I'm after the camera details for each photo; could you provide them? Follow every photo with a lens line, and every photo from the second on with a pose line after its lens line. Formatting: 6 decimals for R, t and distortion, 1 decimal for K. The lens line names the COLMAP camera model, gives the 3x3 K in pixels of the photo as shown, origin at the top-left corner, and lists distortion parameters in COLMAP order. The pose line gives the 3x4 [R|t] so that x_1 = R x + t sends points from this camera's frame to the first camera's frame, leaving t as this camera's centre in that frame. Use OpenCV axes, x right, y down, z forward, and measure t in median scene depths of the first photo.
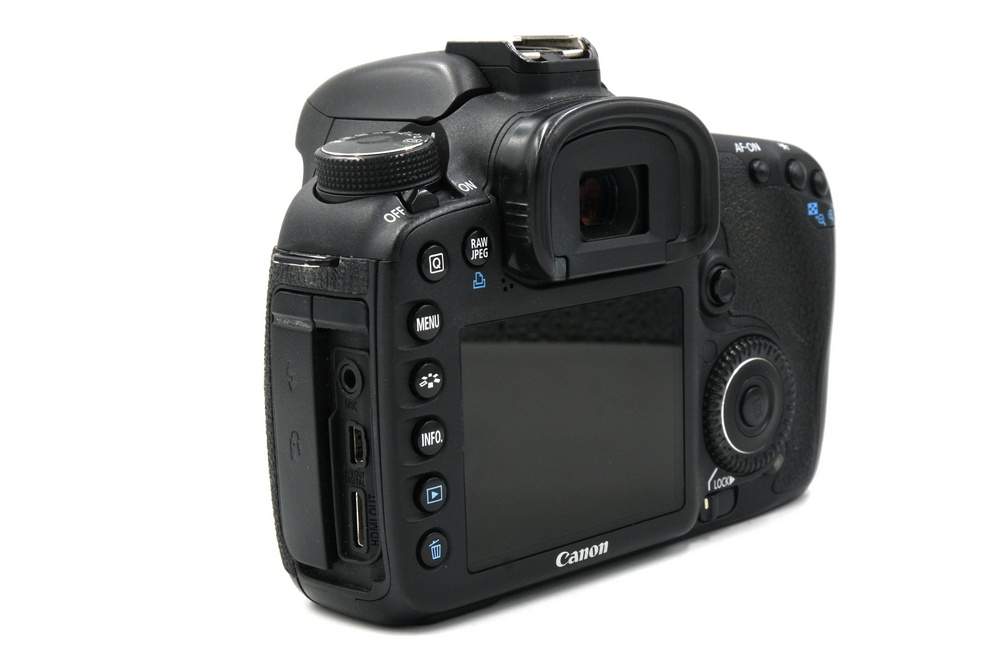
lens RADIAL K [[1935.6, 0, 500.0], [0, 1935.6, 333.5], [0, 0, 1]] dist [-0.287396, 0.125912]
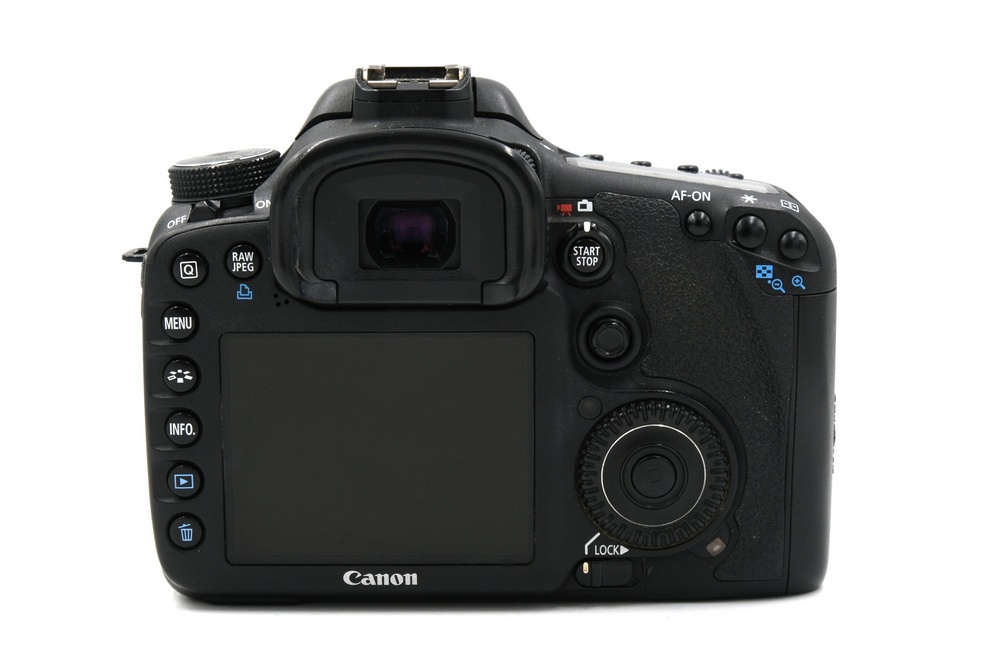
lens RADIAL K [[1935.6, 0, 500.0], [0, 1935.6, 333.5], [0, 0, 1]] dist [-0.287396, 0.125912]
pose [[0.730952, 0.138414, -0.668244, 0.798734], [-0.137086, 0.989036, 0.054910, -0.081909], [0.668518, 0.051470, 0.741913, 0.310365]]
